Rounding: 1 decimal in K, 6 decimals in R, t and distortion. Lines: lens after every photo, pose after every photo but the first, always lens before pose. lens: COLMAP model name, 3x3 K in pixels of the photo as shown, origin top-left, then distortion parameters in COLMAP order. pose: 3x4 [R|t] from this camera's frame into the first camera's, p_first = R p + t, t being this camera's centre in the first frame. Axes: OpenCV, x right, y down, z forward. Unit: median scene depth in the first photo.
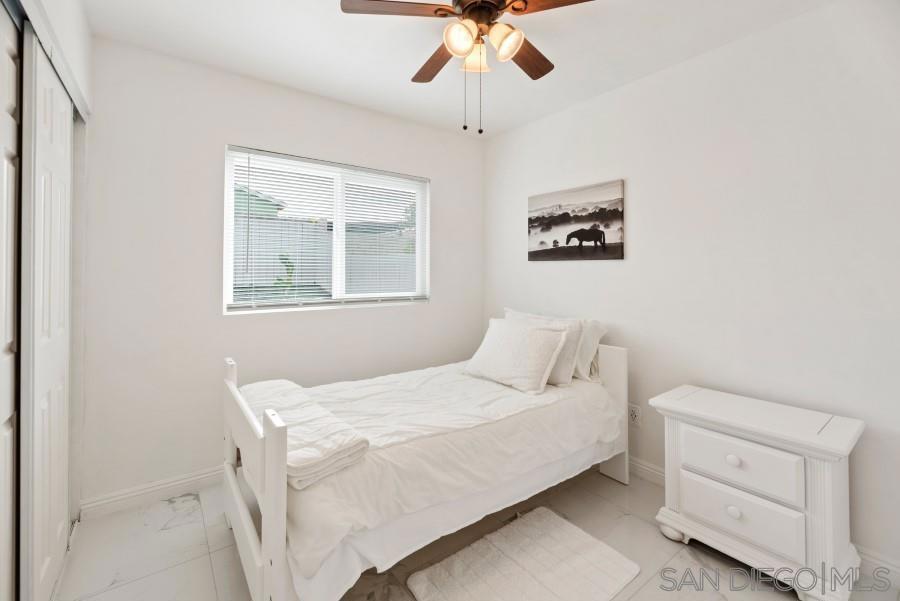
lens RADIAL K [[375.8, 0, 446.9], [0, 375.8, 271.0], [0, 0, 1]] dist [0.000168, 0.000329]
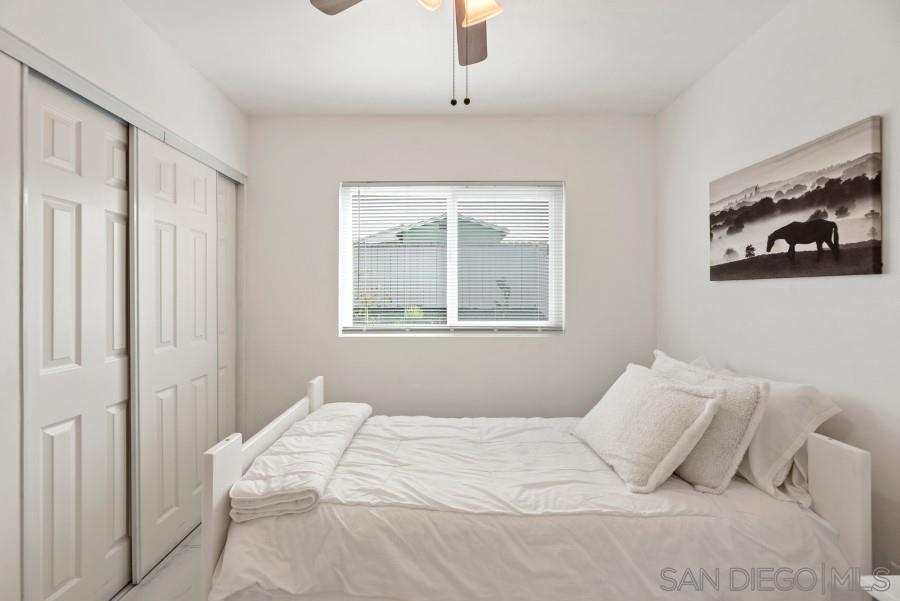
lens RADIAL K [[388.4, 0, 448.3], [0, 388.4, 295.6], [0, 0, 1]] dist [-0.000786, 0.000030]
pose [[0.809777, -0.001437, -0.586736, 0.292021], [0.002489, 0.999996, 0.000986, -0.003560], [0.586732, -0.002258, 0.809778, 0.227158]]
